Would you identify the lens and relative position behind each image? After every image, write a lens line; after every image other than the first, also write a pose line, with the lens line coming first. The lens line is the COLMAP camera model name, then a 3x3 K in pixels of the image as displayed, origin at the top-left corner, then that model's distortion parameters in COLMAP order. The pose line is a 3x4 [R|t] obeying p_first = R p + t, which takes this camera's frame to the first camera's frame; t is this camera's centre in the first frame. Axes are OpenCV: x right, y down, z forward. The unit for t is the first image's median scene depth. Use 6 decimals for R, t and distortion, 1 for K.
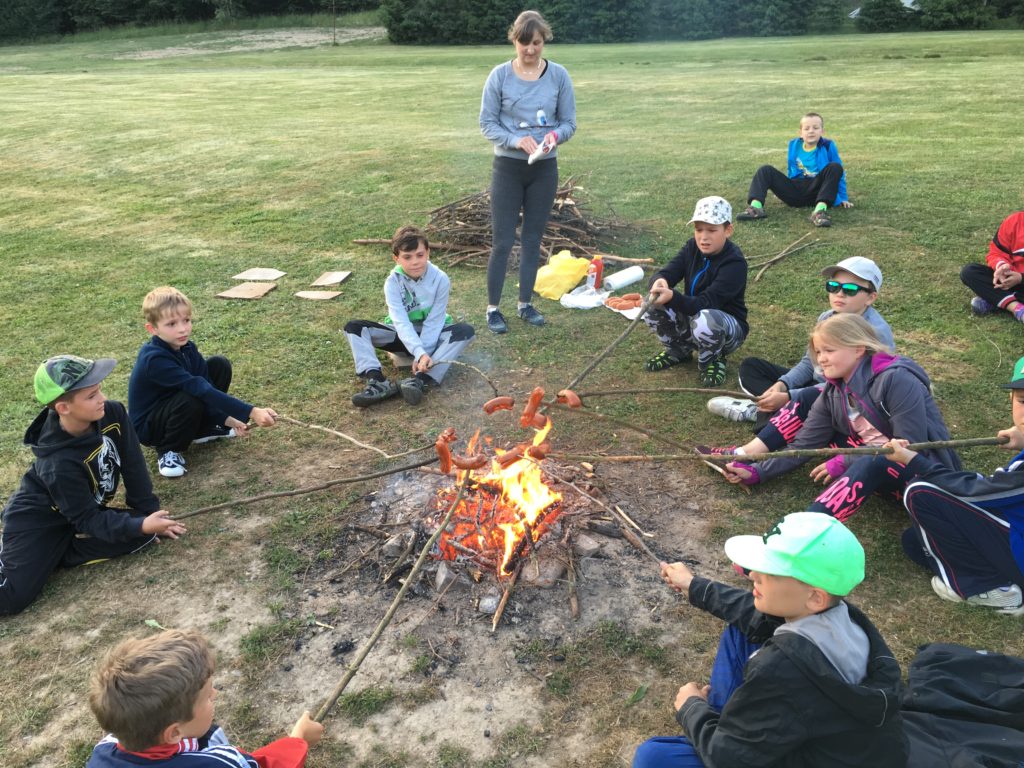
lens RADIAL K [[874.5, 0, 508.9], [0, 874.5, 391.9], [0, 0, 1]] dist [0.076357, -0.100161]
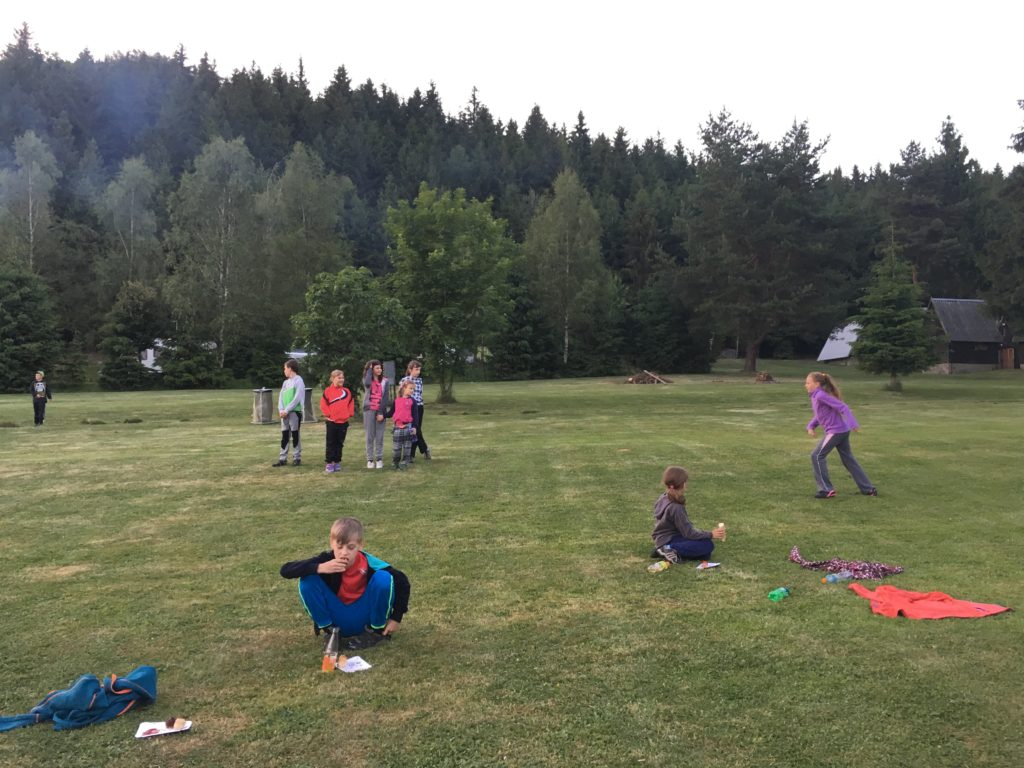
lens RADIAL K [[874.5, 0, 507.1], [0, 874.5, 392.5], [0, 0, 1]] dist [0.076357, -0.100161]
pose [[0.749288, 0.001499, 0.662243, 0.392563], [0.240796, 0.930934, -0.274553, -0.128801], [-0.616916, 0.365185, 0.697176, 0.204807]]
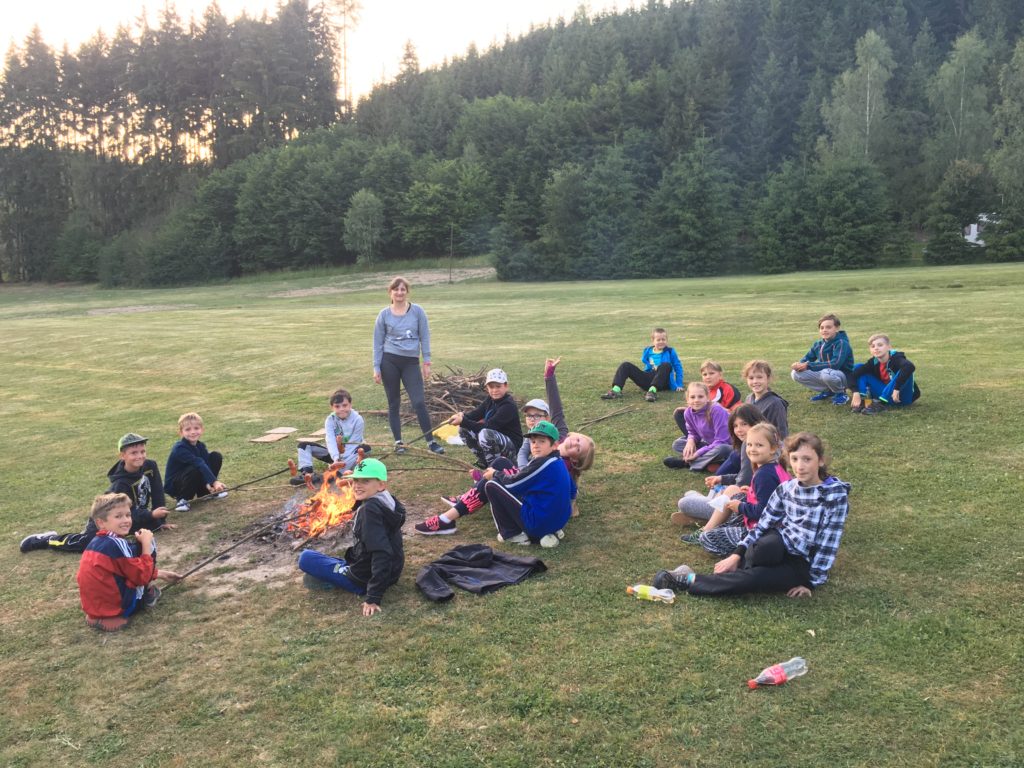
lens RADIAL K [[874.5, 0, 508.0], [0, 874.5, 383.3], [0, 0, 1]] dist [0.076357, -0.100161]
pose [[0.990129, 0.002003, -0.140145, 0.208591], [-0.037506, 0.967221, -0.251153, 0.102016], [0.135048, 0.253930, 0.957748, -0.282683]]
